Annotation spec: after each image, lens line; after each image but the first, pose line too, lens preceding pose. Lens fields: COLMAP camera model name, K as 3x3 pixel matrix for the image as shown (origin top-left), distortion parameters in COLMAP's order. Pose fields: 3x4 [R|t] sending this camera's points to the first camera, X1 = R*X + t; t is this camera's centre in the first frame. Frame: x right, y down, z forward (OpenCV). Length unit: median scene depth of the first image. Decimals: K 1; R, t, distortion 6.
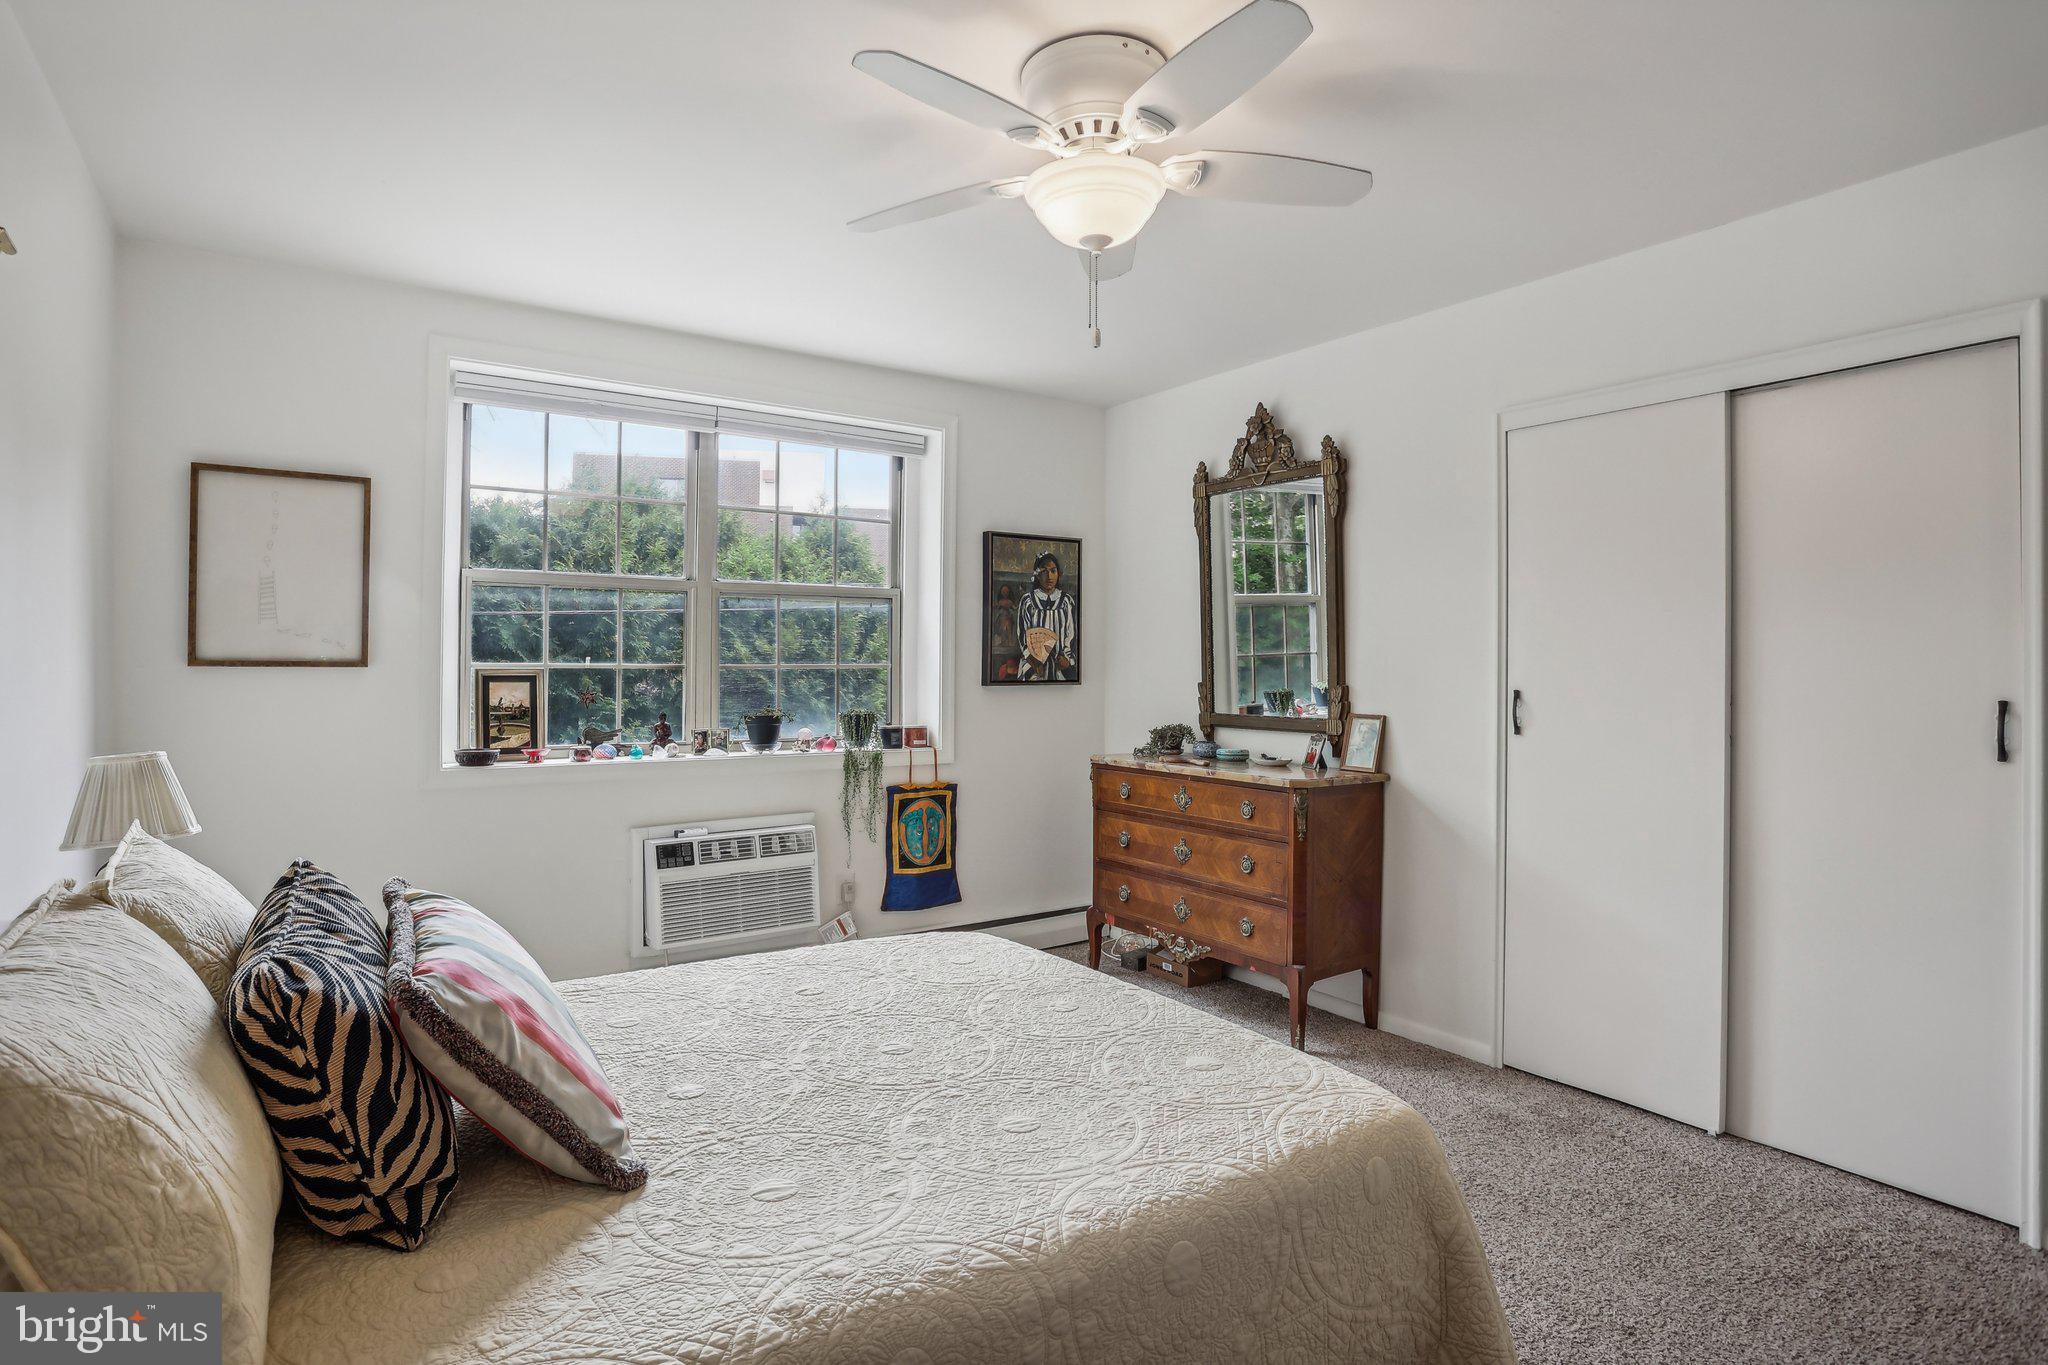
lens RADIAL K [[1082.4, 0, 1022.0], [0, 1082.4, 672.3], [0, 0, 1]] dist [-0.077056, 0.018946]
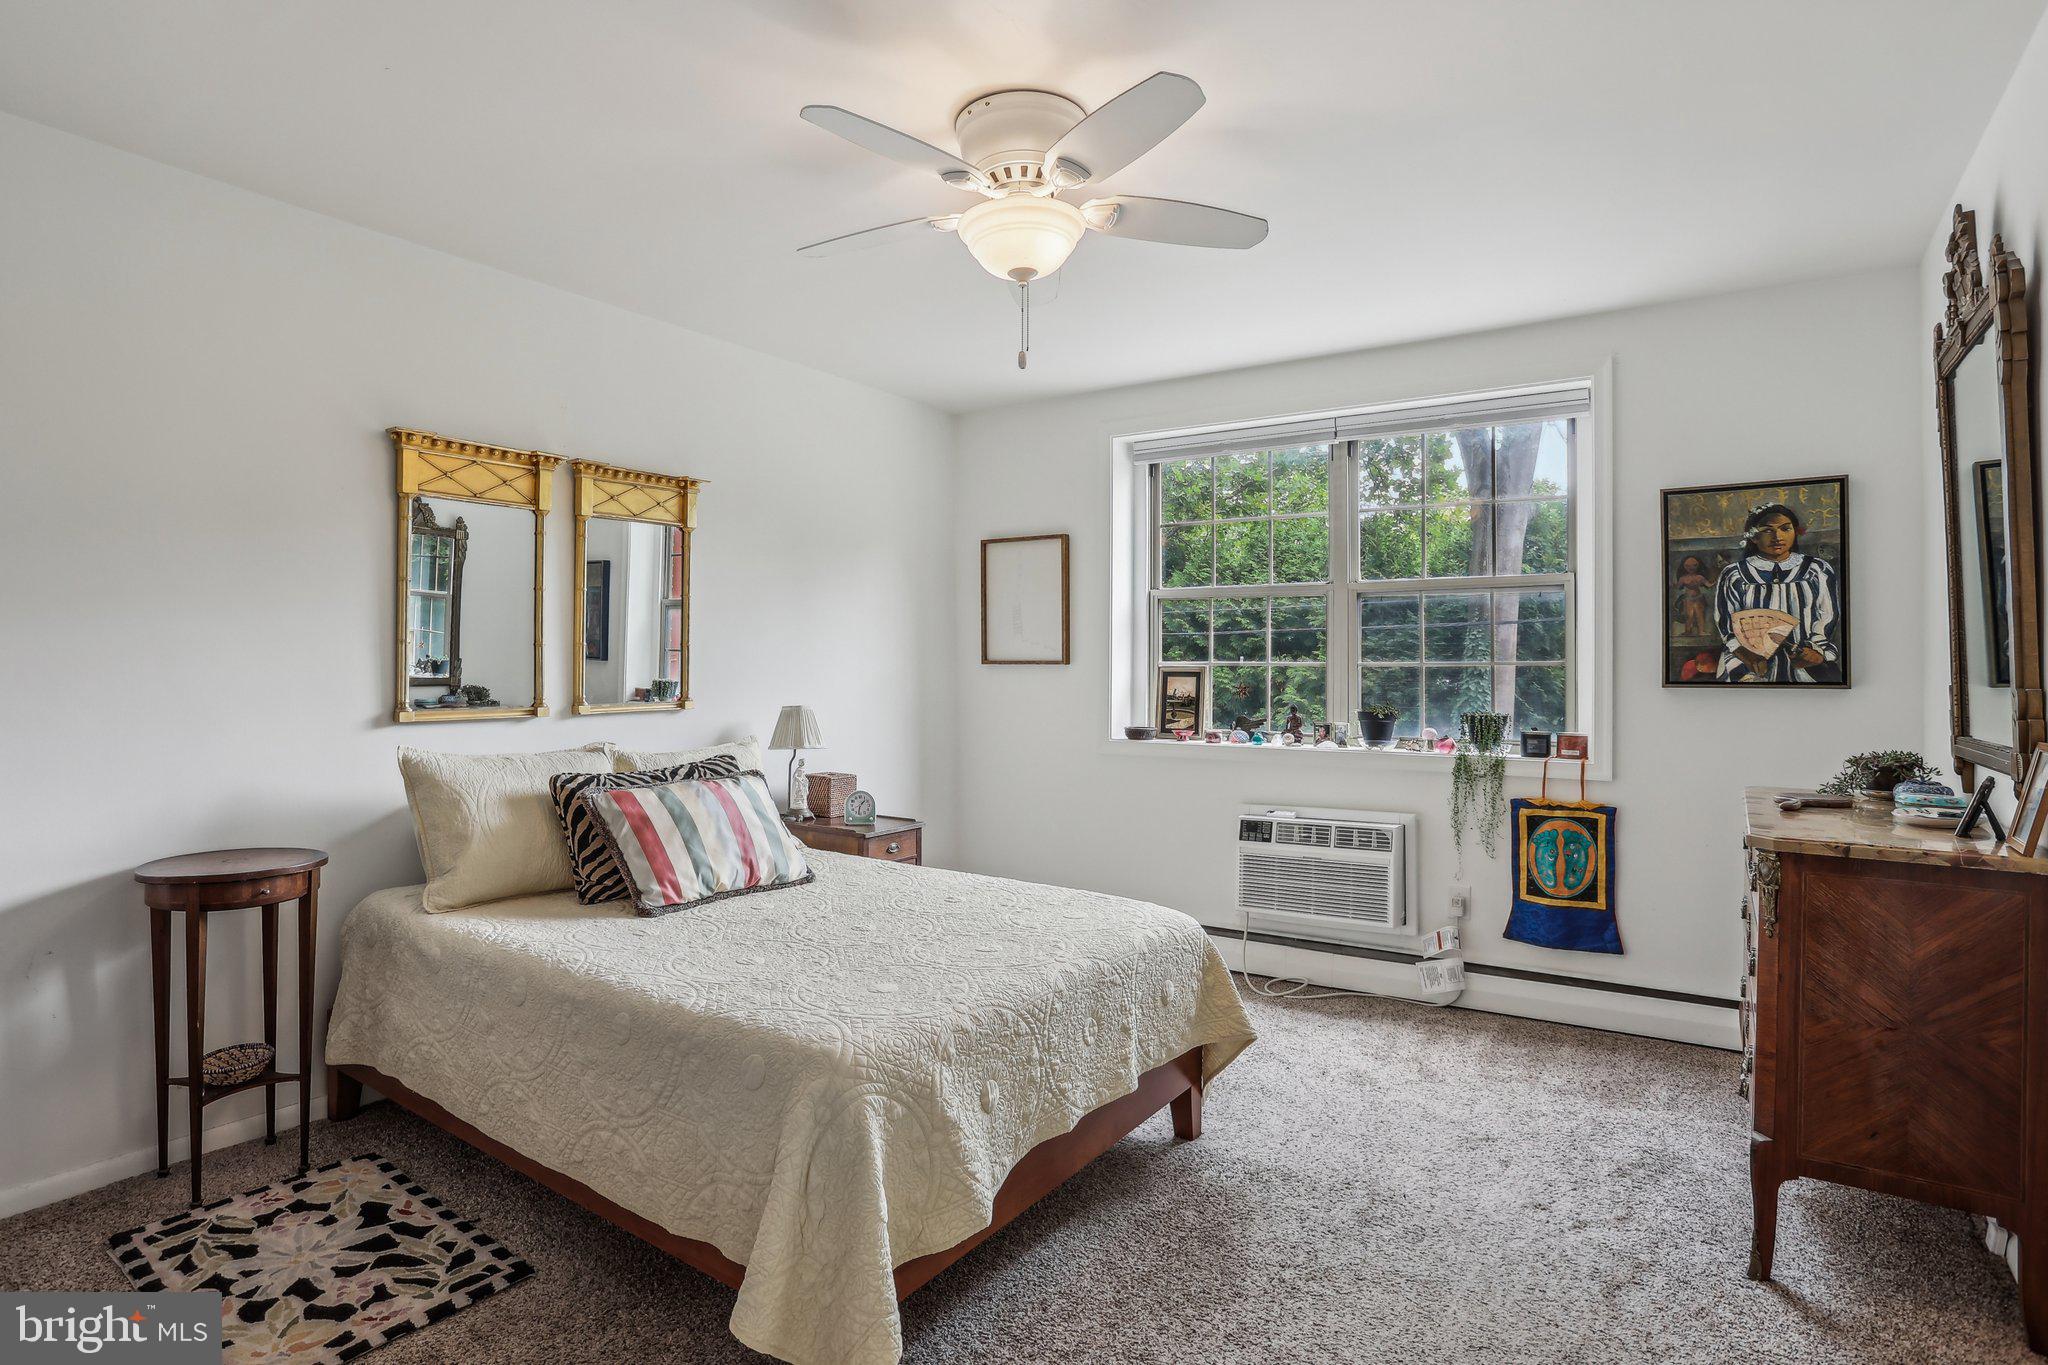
lens RADIAL K [[1082.4, 0, 1024.3], [0, 1082.4, 678.9], [0, 0, 1]] dist [-0.077056, 0.018946]
pose [[0.340285, 0.003776, -0.940315, 0.546613], [-0.008251, 0.999965, 0.001030, 0.009687], [0.940286, 0.007408, 0.340305, 0.318559]]
